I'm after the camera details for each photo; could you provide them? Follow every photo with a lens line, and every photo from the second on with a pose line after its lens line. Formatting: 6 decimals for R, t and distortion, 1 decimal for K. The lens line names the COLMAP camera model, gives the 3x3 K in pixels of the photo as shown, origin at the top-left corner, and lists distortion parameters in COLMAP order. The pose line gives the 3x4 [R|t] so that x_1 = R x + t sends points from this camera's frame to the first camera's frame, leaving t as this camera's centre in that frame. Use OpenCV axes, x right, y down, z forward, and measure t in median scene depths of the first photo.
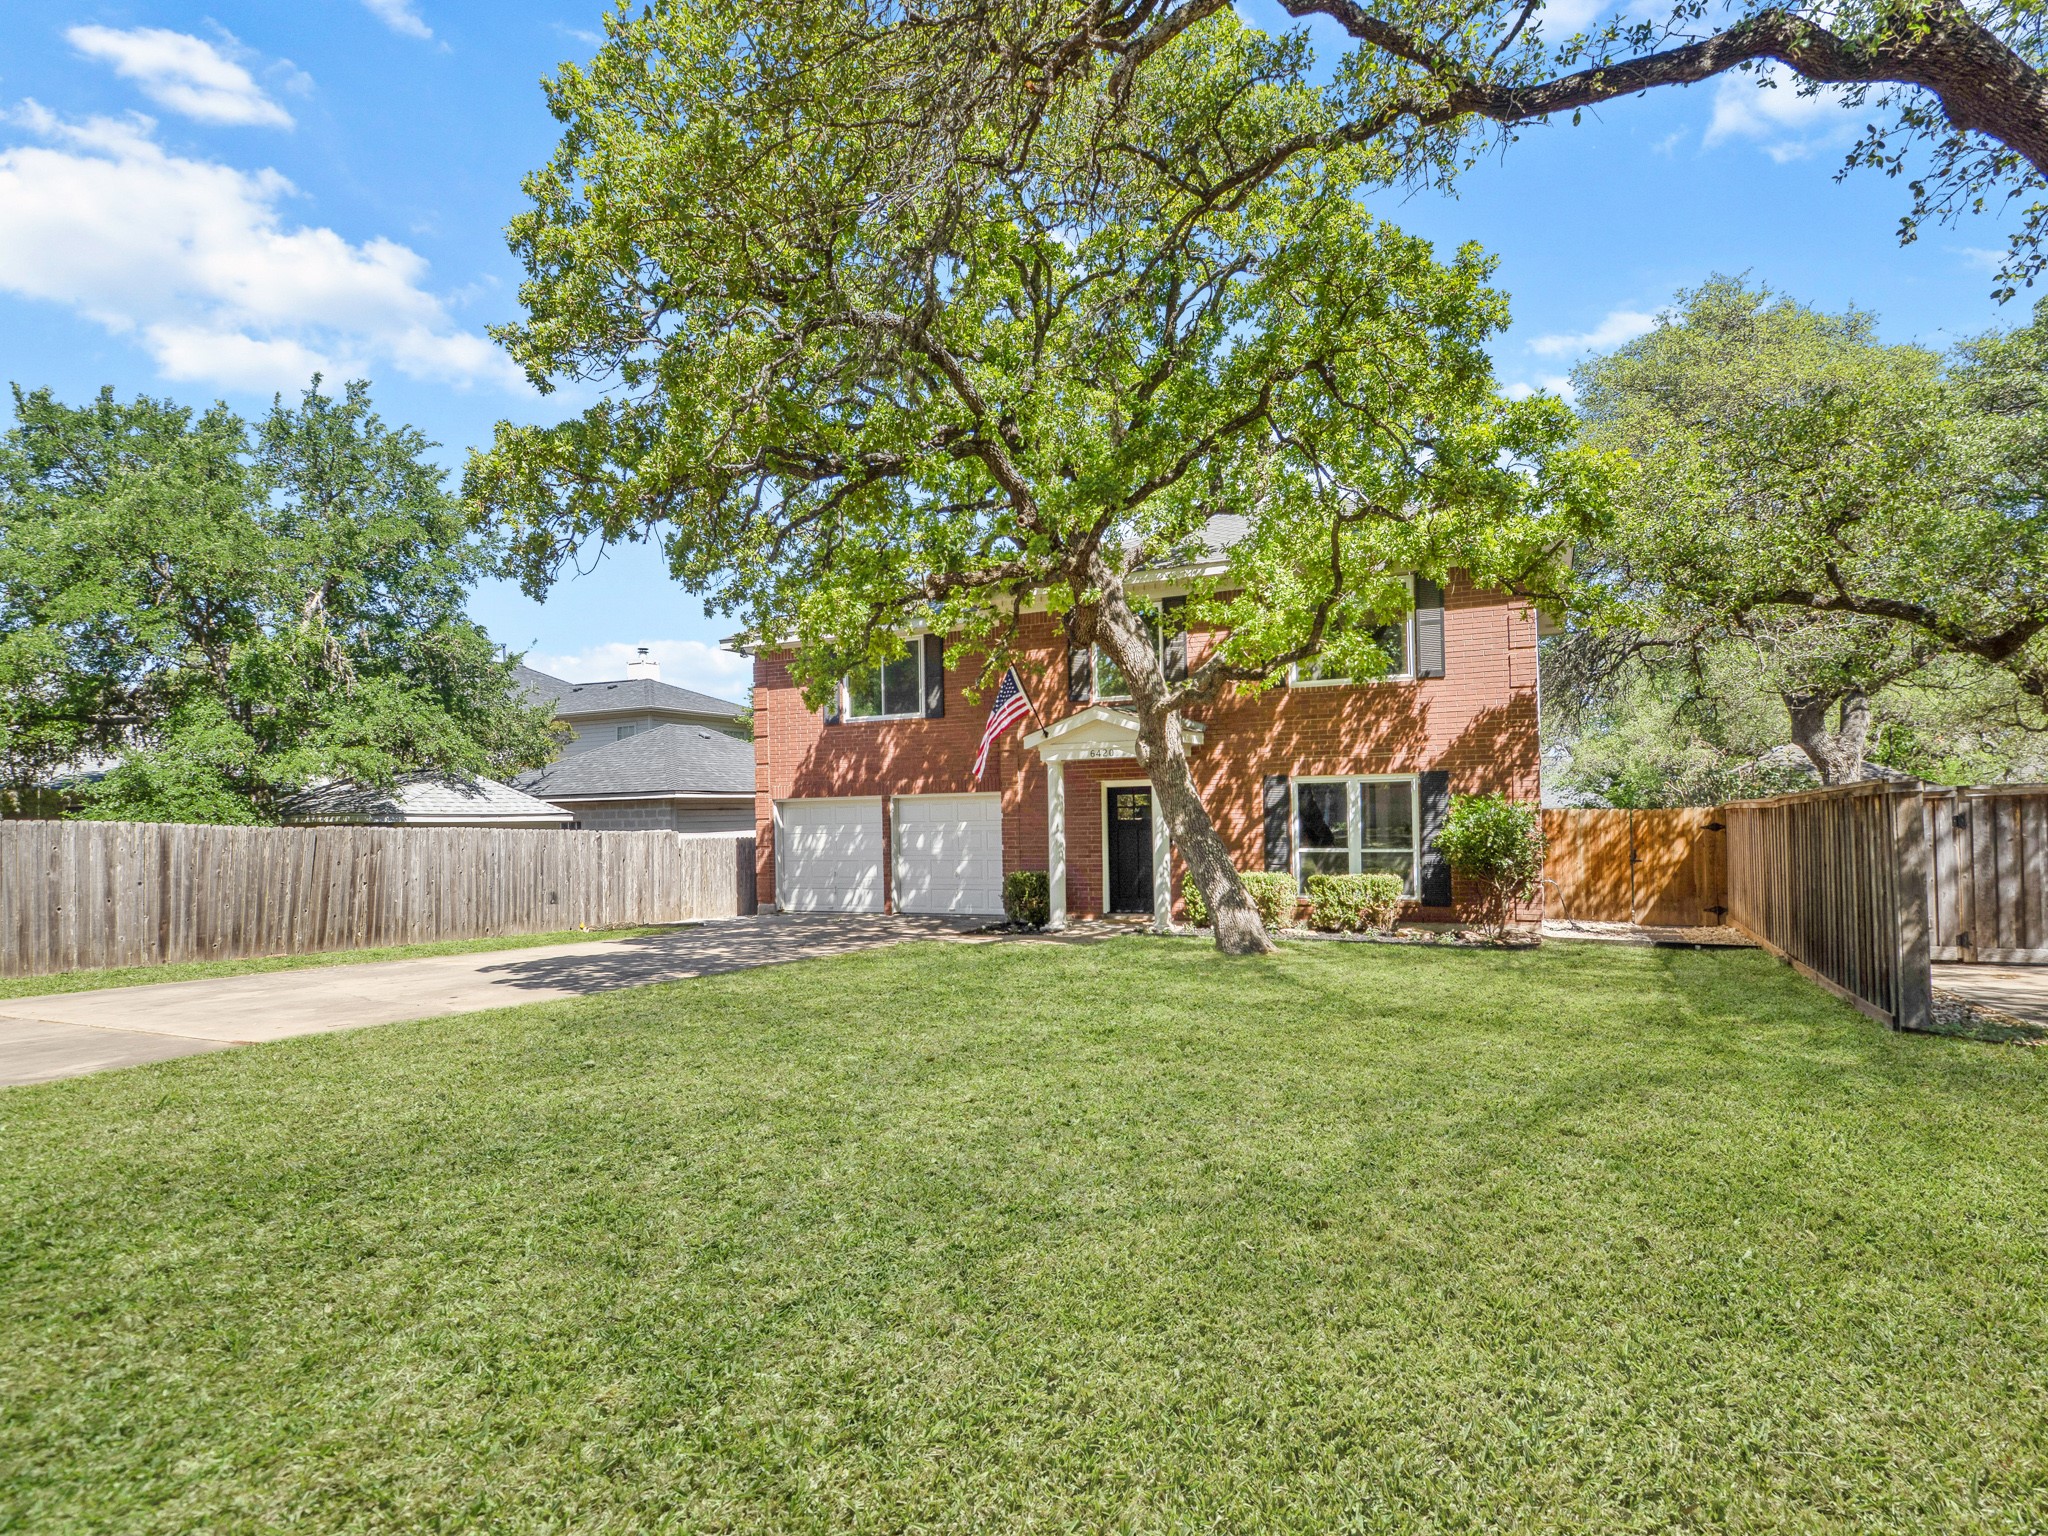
lens RADIAL K [[1069.6, 0, 1023.5], [0, 1069.6, 759.6], [0, 0, 1]] dist [-0.003003, -0.000222]
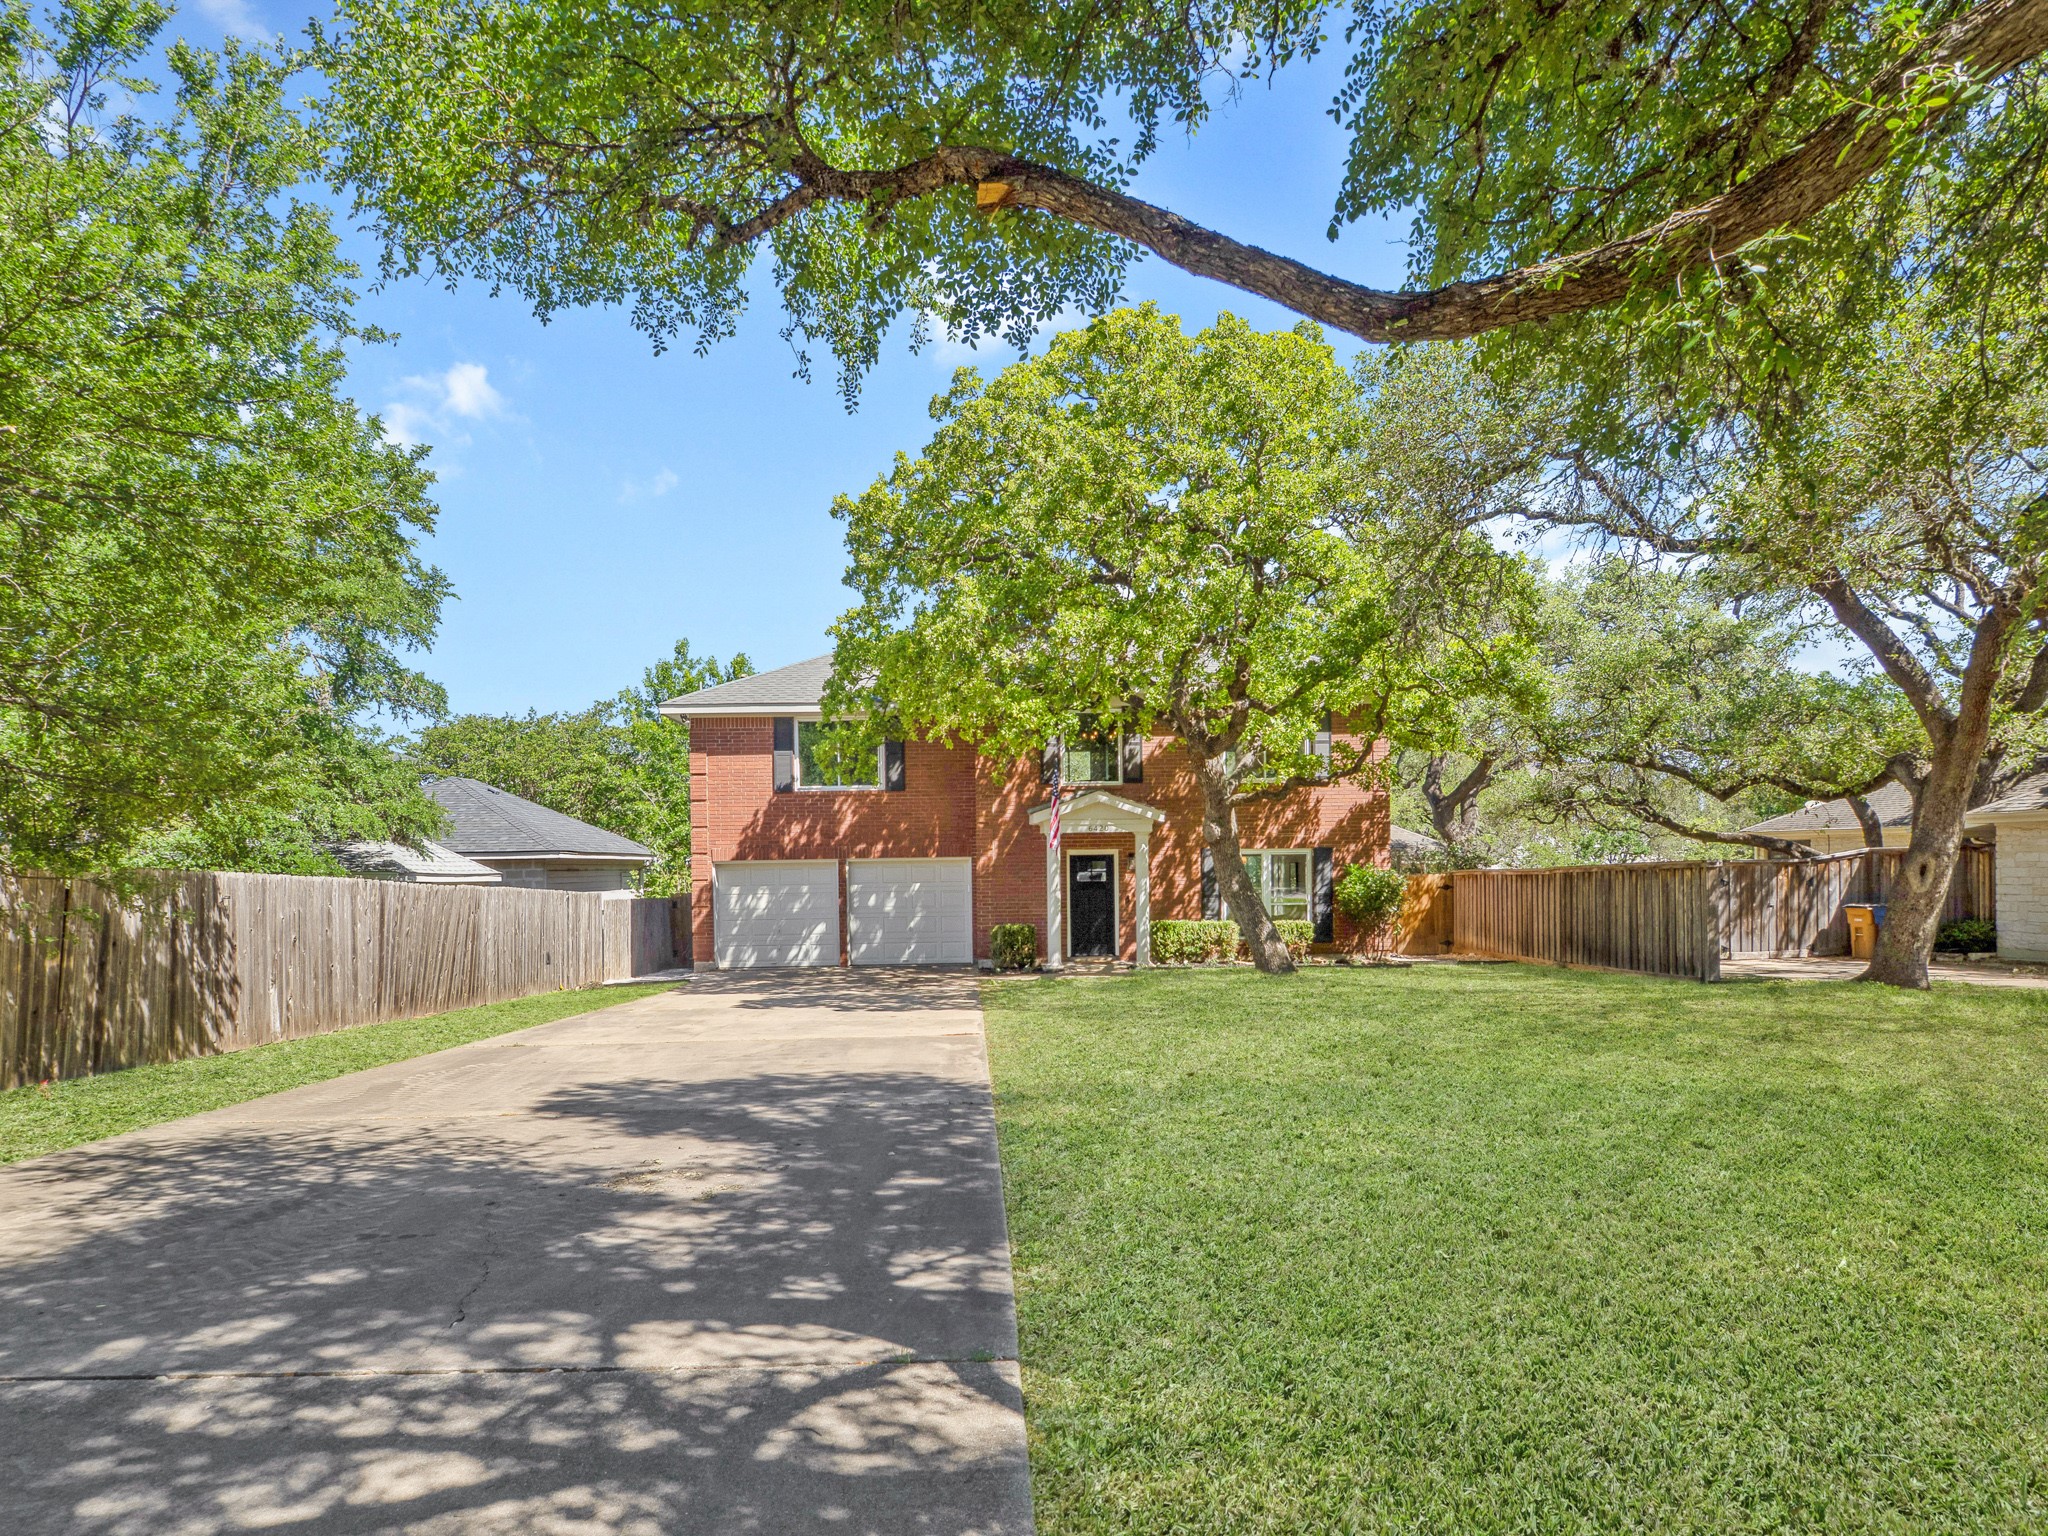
lens RADIAL K [[1128.7, 0, 1025.0], [0, 1128.7, 778.4], [0, 0, 1]] dist [-0.006327, -0.004332]
pose [[0.899289, 0.042629, 0.435273, -0.478500], [-0.026209, 0.998703, -0.043661, -0.003227], [-0.436569, 0.027856, 0.899239, -0.135976]]
